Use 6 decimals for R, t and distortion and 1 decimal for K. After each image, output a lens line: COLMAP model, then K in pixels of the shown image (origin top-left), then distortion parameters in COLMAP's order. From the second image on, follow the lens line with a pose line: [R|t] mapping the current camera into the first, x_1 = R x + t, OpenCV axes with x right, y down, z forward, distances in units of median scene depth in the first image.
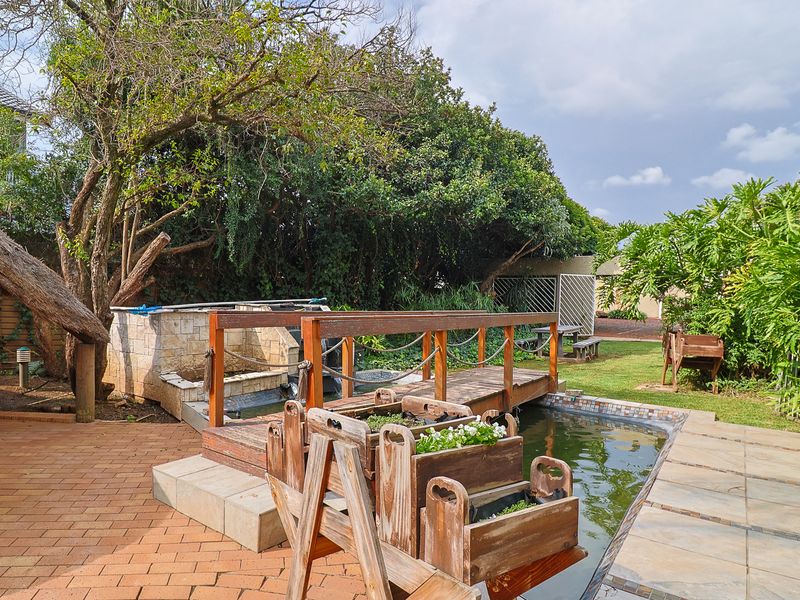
lens RADIAL K [[445.7, 0, 399.6], [0, 445.7, 325.7], [0, 0, 1]] dist [-0.009526, -0.000542]
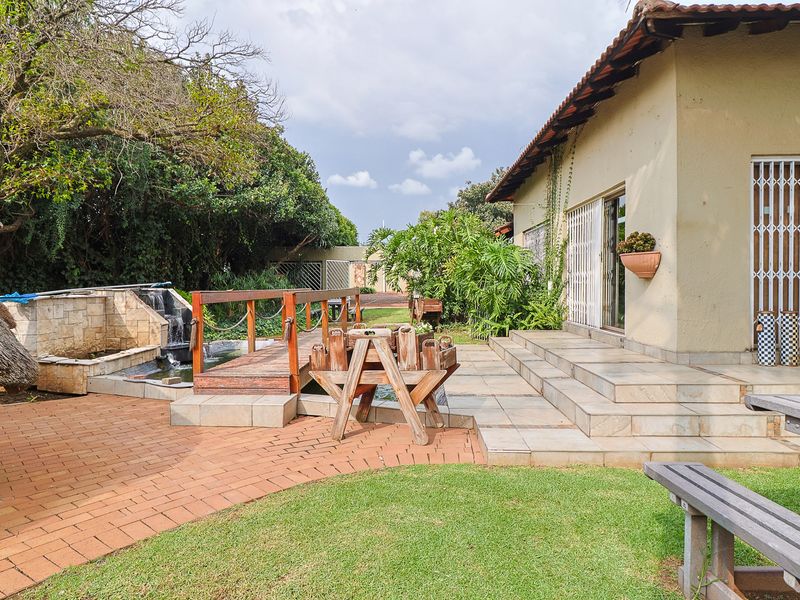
lens RADIAL K [[407.1, 0, 400.0], [0, 407.1, 300.0], [0, 0, 1]] dist [0.000572, -0.000080]
pose [[0.826002, -0.047442, 0.561667, -0.278538], [0.053024, 0.998573, 0.006368, 0.008658], [-0.561168, 0.024522, 0.827339, -0.204129]]
